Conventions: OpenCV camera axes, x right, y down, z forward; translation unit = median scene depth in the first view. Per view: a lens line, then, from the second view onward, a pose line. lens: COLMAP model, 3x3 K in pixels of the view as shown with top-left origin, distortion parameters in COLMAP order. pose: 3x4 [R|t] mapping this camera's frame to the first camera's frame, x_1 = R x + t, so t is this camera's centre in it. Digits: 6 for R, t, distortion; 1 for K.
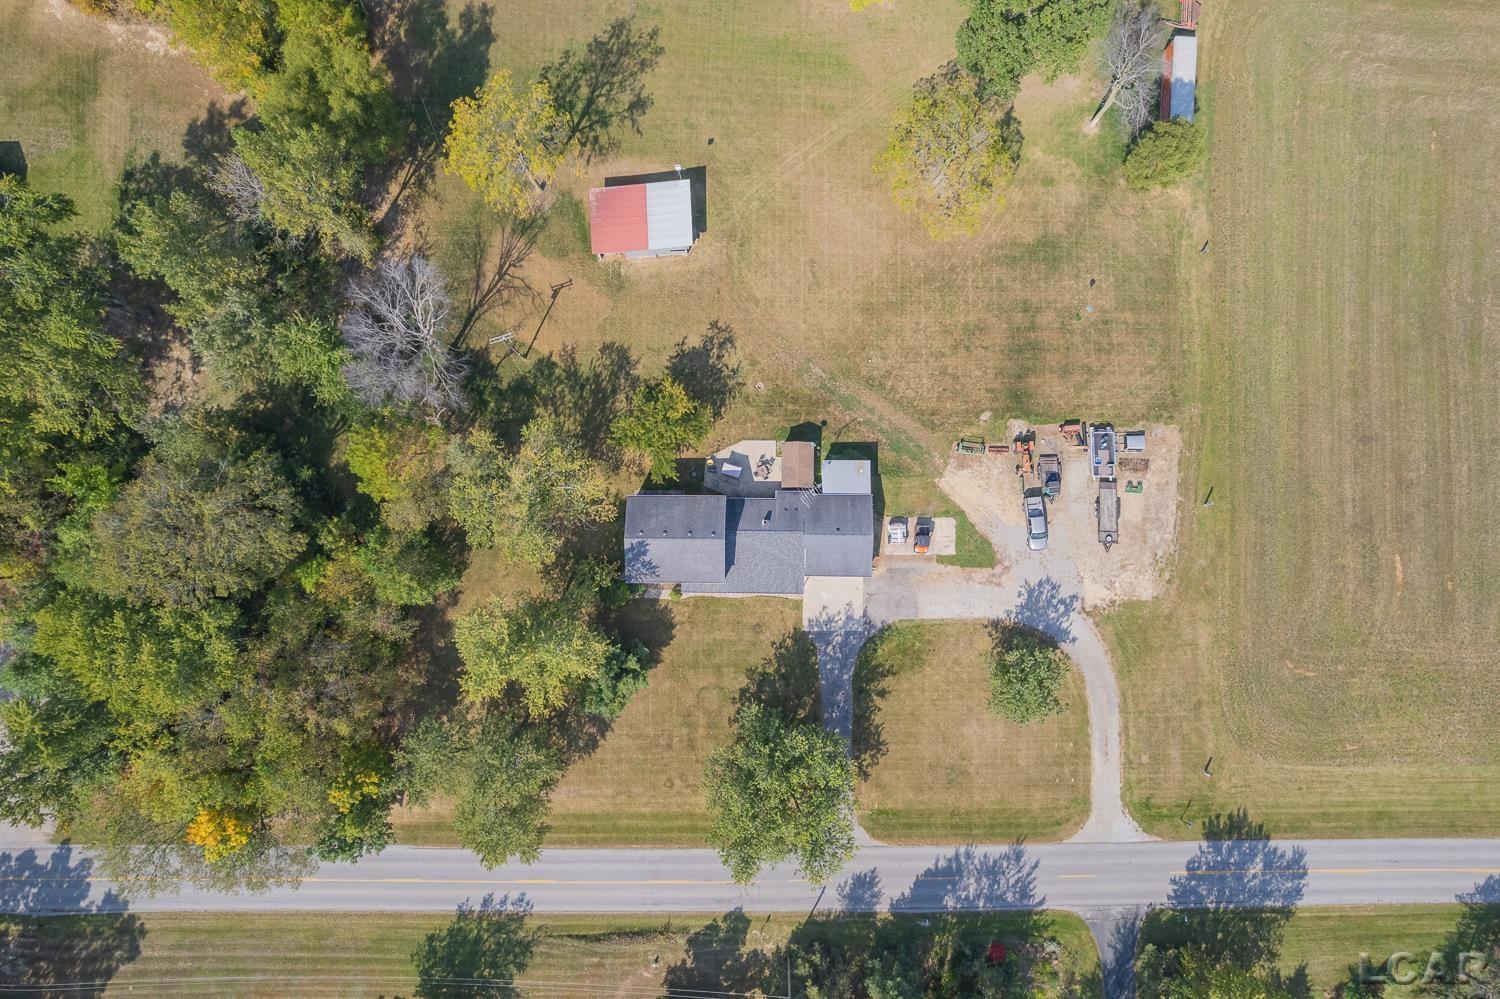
lens RADIAL K [[959.4, 0, 749.1], [0, 959.4, 517.1], [0, 0, 1]] dist [-0.083663, 0.077235]
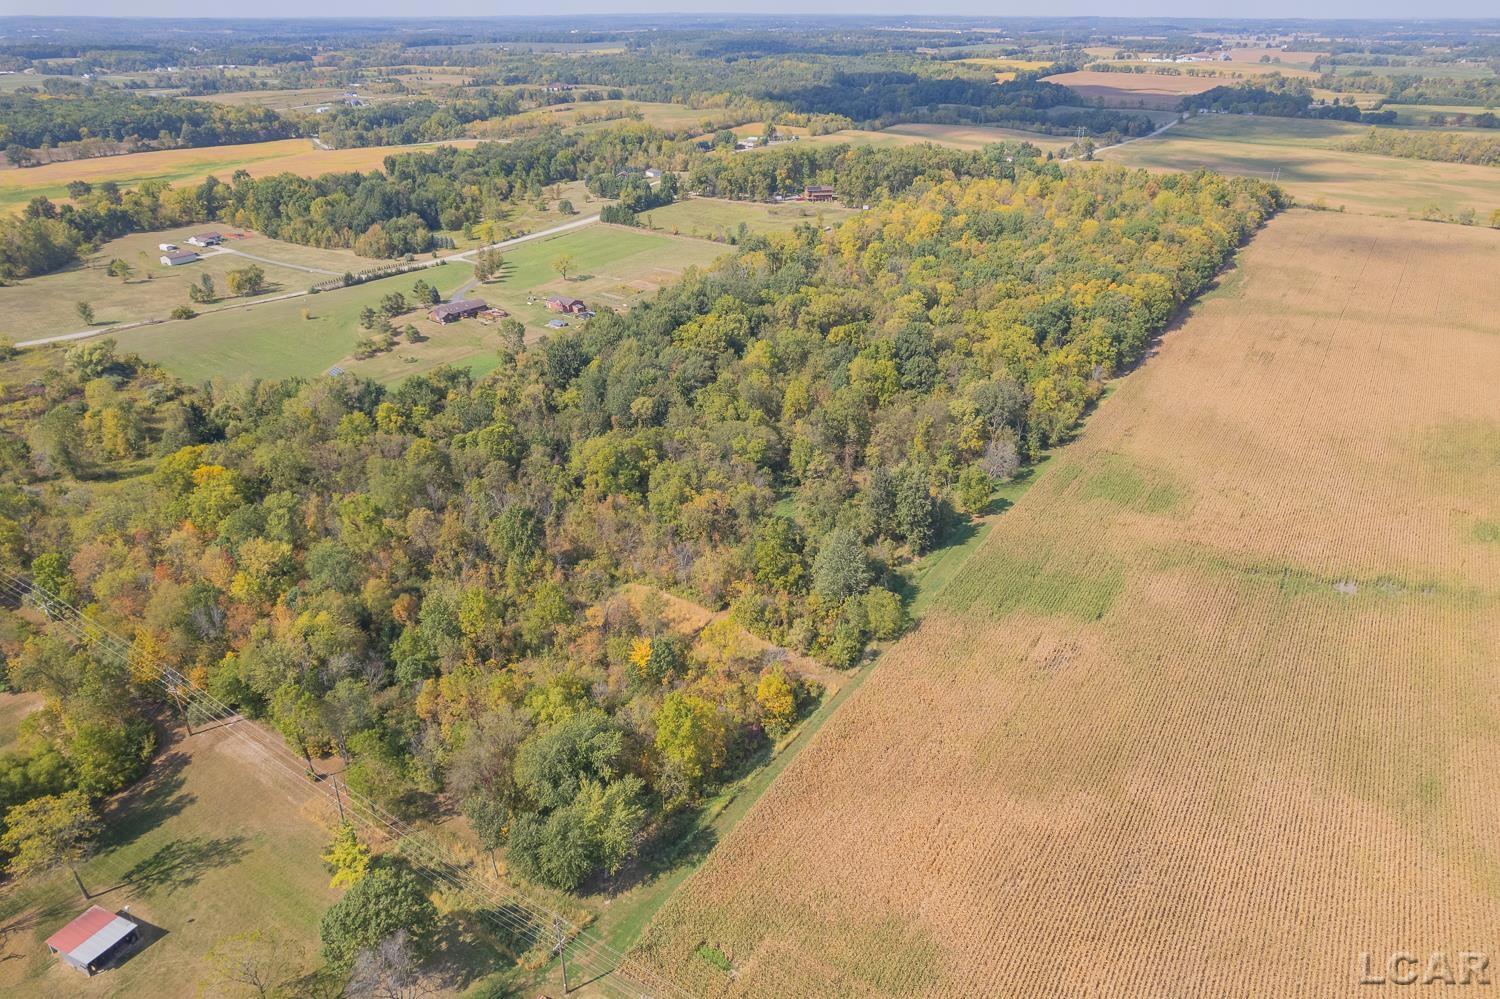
lens RADIAL K [[977.7, 0, 750.0], [0, 977.7, 499.5], [0, 0, 1]] dist [-0.070517, 0.056285]
pose [[0.862802, 0.227618, -0.451401, 1.247927], [-0.505072, 0.426594, -0.750280, -0.006435], [0.021787, 0.875333, 0.483029, -0.251628]]
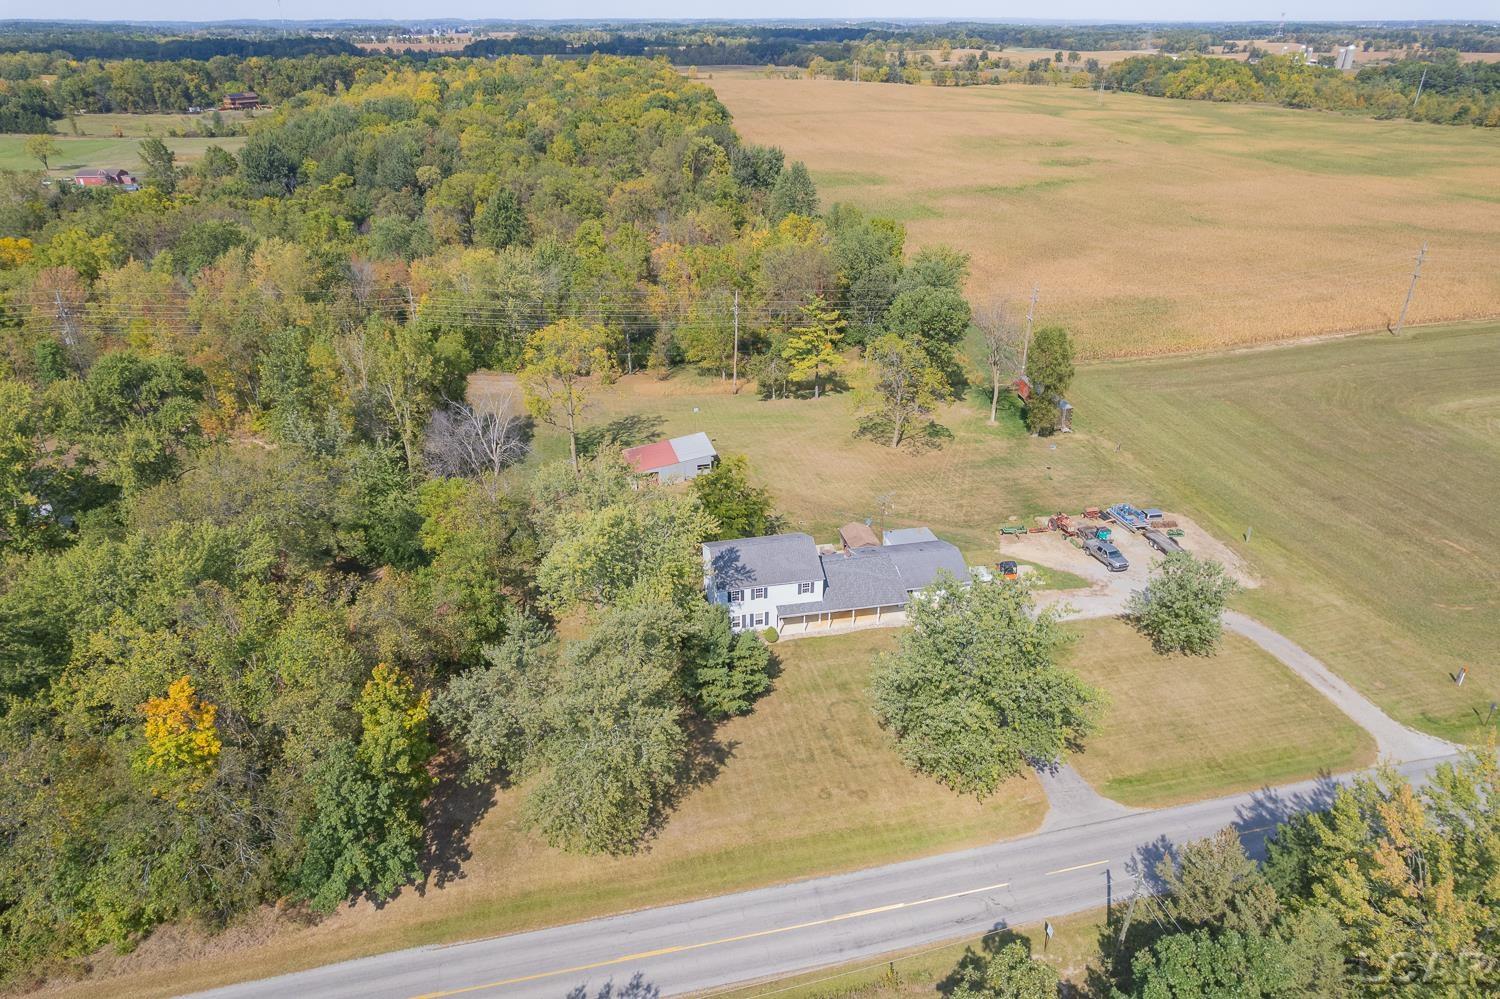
lens RADIAL K [[959.4, 0, 749.1], [0, 959.4, 517.1], [0, 0, 1]] dist [-0.083663, 0.077235]
pose [[0.977426, -0.103215, 0.184353, -0.246785], [0.211230, 0.496369, -0.842021, 0.747879], [-0.004598, 0.861954, 0.506966, 0.467134]]
